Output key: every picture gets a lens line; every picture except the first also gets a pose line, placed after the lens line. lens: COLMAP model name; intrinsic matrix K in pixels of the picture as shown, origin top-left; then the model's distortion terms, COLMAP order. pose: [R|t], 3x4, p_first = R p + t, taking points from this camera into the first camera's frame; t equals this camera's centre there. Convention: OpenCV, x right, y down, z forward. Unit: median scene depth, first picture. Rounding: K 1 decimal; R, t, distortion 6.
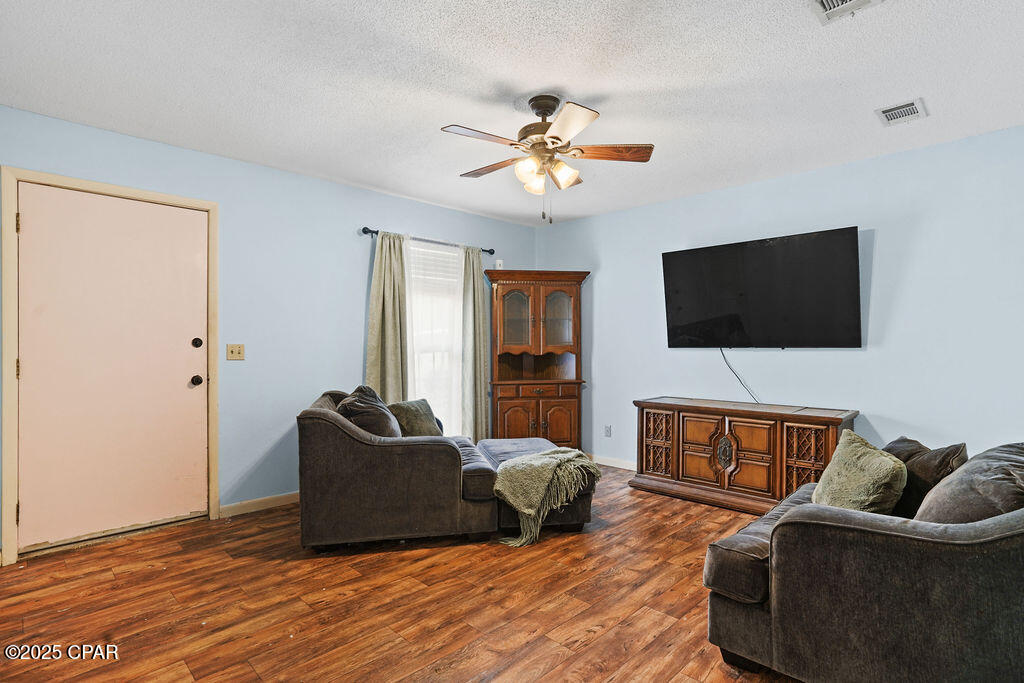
lens RADIAL K [[506.3, 0, 513.1], [0, 506.3, 345.2], [0, 0, 1]] dist [-0.044135, 0.035643]
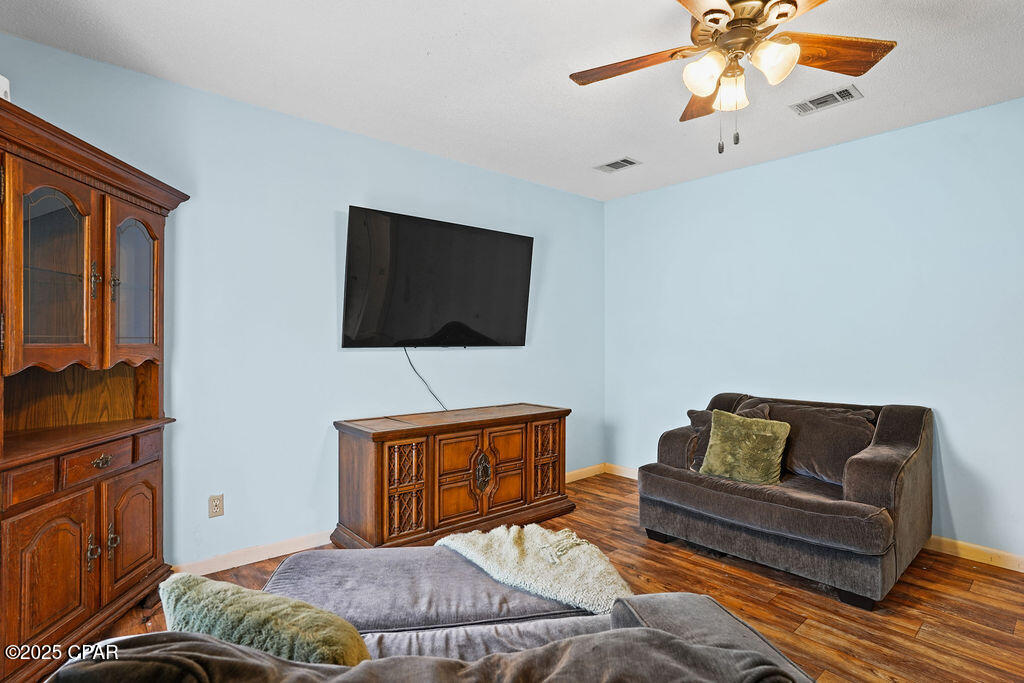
lens RADIAL K [[509.2, 0, 510.2], [0, 509.2, 339.6], [0, 0, 1]] dist [-0.064449, 0.038099]
pose [[0.090547, 0.002336, 0.995889, -0.386874], [-0.001730, 0.999996, -0.002188, -0.005444], [-0.995891, -0.001524, 0.090551, 0.809637]]
